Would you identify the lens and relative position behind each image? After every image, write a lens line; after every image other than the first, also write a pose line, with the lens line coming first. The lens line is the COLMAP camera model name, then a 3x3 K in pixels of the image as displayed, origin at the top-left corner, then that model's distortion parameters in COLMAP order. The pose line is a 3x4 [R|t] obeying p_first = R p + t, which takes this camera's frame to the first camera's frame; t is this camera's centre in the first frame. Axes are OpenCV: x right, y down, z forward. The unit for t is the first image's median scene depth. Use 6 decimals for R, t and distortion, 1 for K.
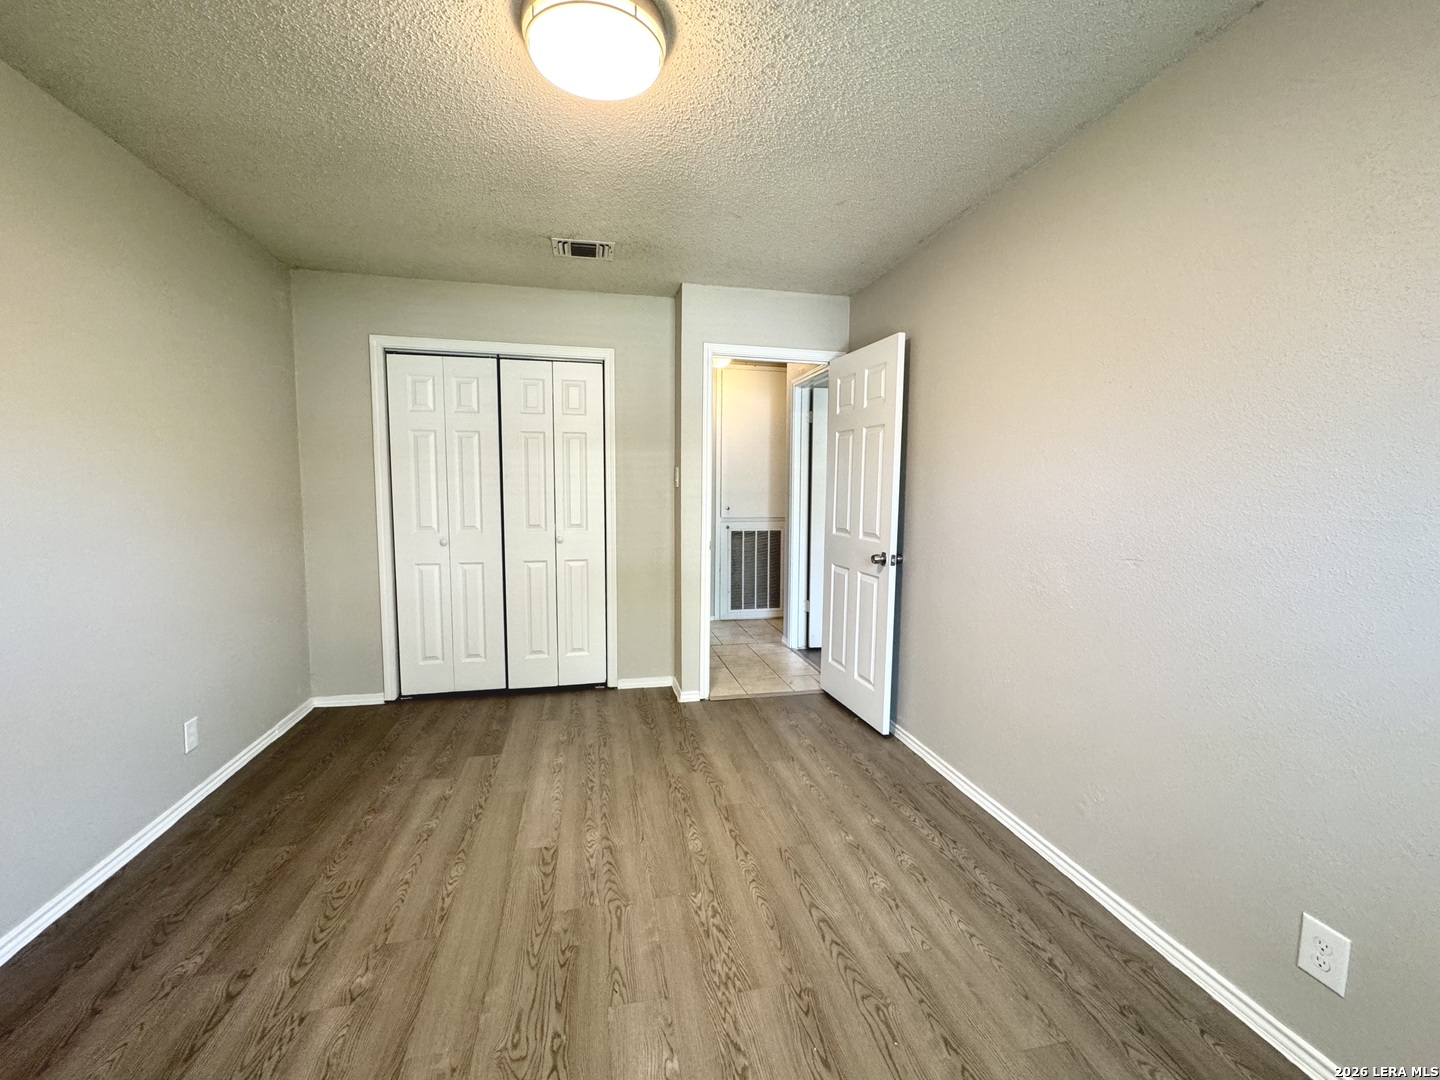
lens RADIAL K [[574.2, 0, 724.5], [0, 574.2, 541.8], [0, 0, 1]] dist [-0.004972, 0.001973]
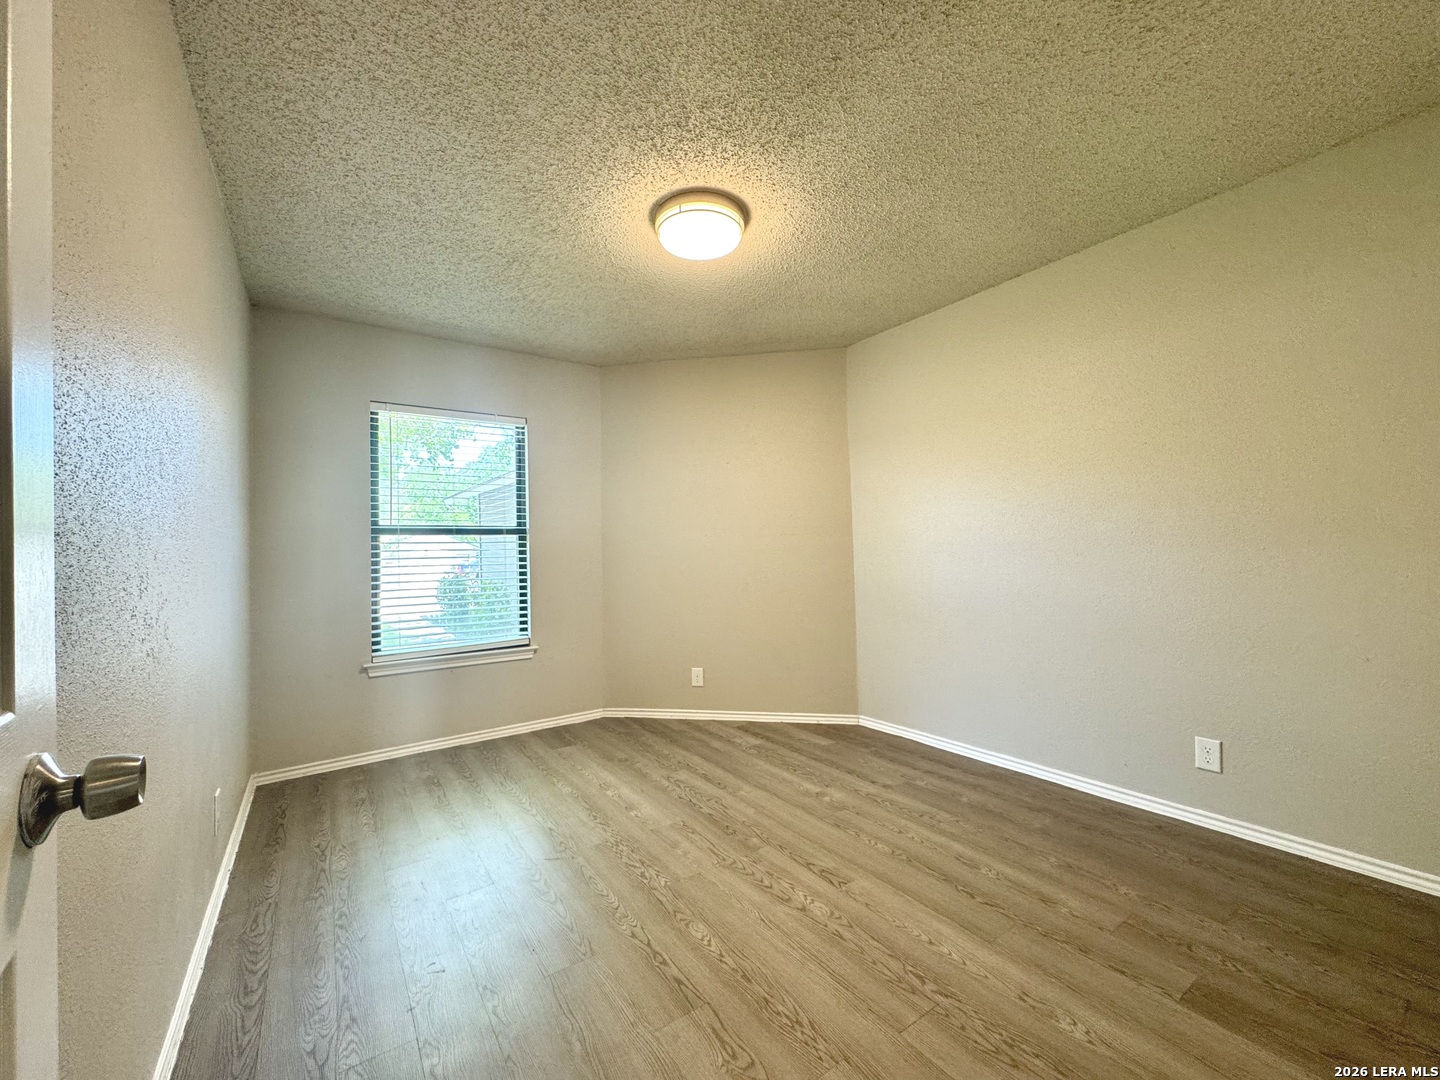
lens RADIAL K [[574.2, 0, 723.7], [0, 574.2, 537.5], [0, 0, 1]] dist [-0.004972, 0.001973]
pose [[-0.920116, 0.002773, -0.391636, 0.253730], [-0.022292, 0.997983, 0.059440, -0.086919], [0.391011, 0.063422, -0.918198, 1.873096]]
